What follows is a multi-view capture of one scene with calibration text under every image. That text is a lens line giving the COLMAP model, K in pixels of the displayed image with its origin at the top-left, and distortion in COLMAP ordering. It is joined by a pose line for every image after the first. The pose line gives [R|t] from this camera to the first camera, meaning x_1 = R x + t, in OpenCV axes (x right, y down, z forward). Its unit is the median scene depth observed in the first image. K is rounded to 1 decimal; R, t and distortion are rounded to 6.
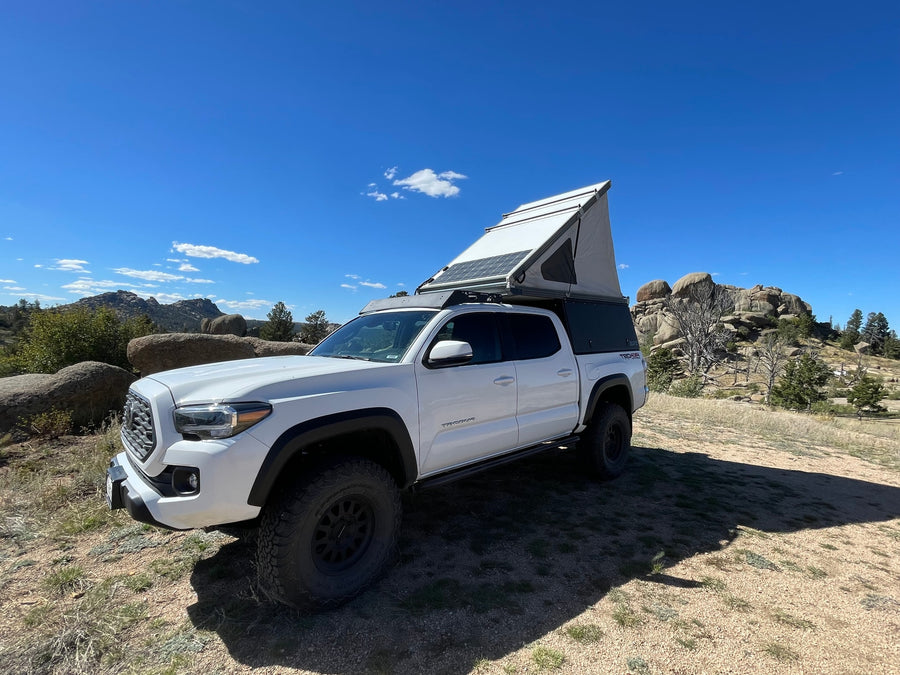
lens RADIAL K [[430.2, 0, 451.0], [0, 430.2, 335.0], [0, 0, 1]] dist [-0.019714, 0.012818]
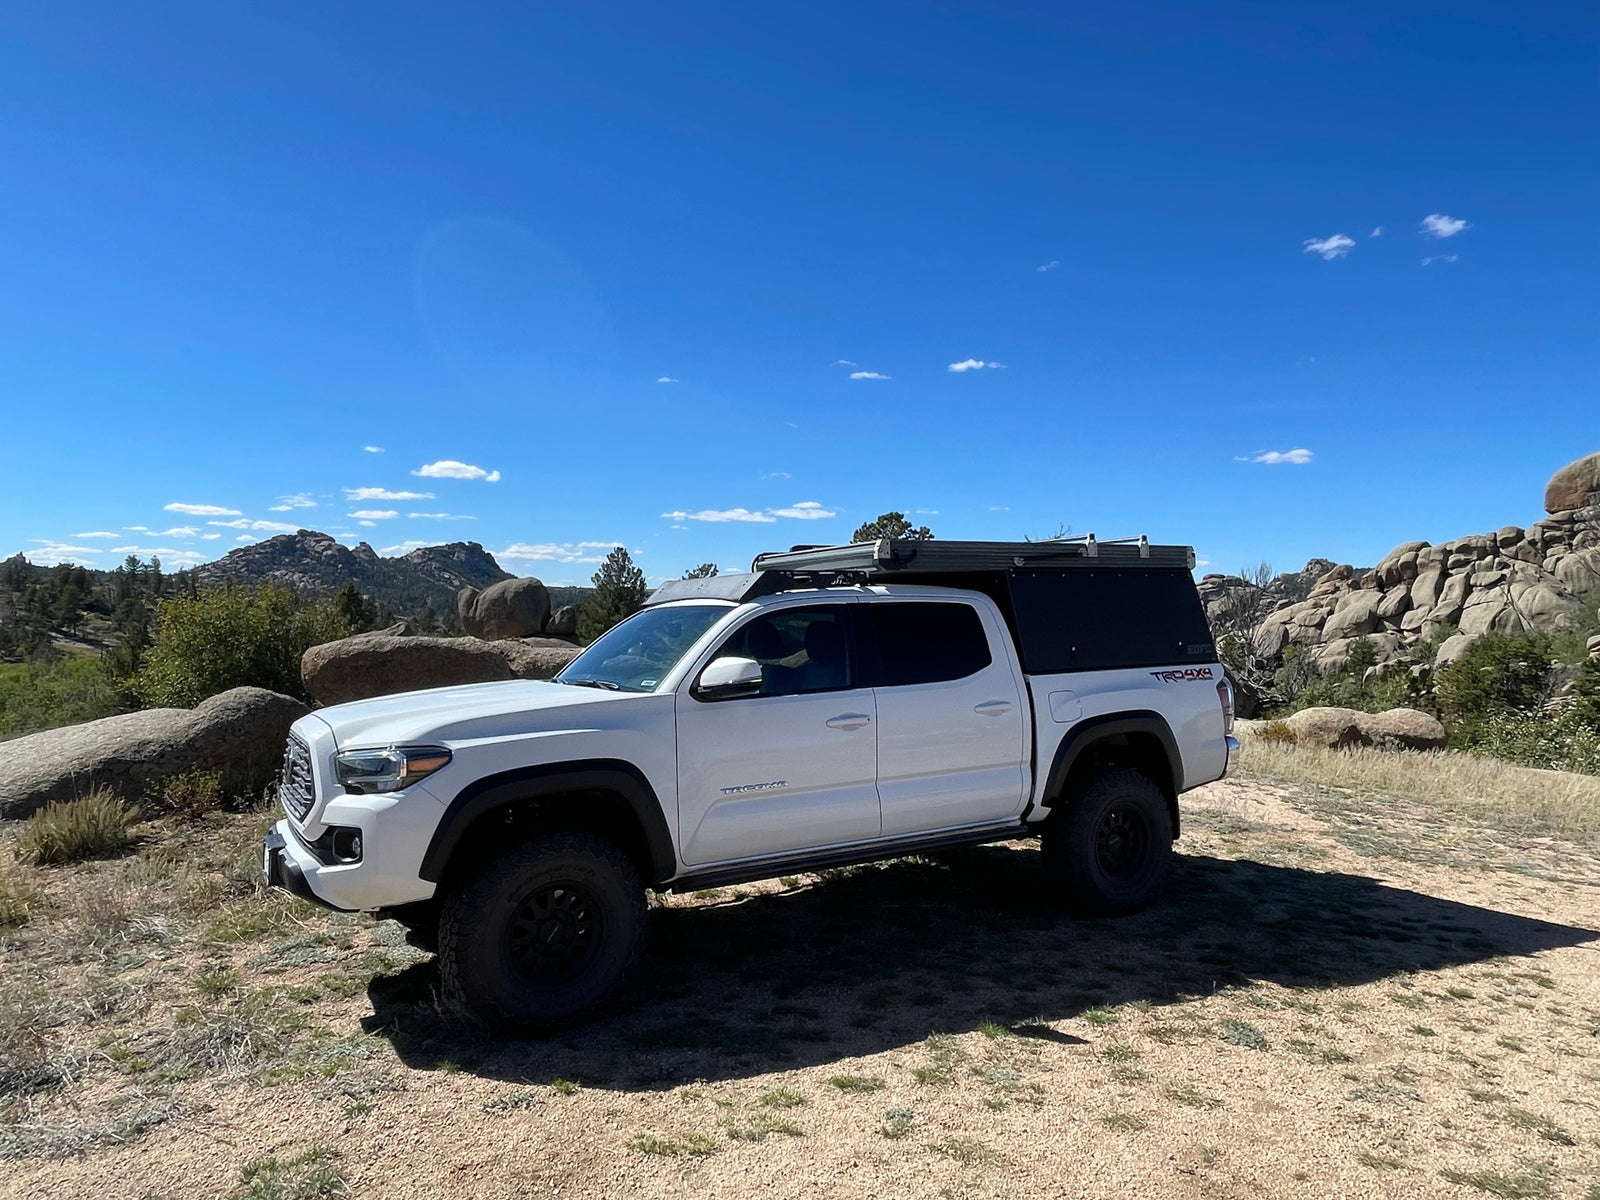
lens RADIAL K [[1047.4, 0, 792.2], [0, 1047.4, 607.1], [0, 0, 1]] dist [0.005475, -0.022440]
pose [[0.974981, -0.019448, -0.221434, 0.356310], [0.017673, 0.999794, -0.009992, -0.036727], [0.221583, 0.005828, 0.975124, -0.408284]]
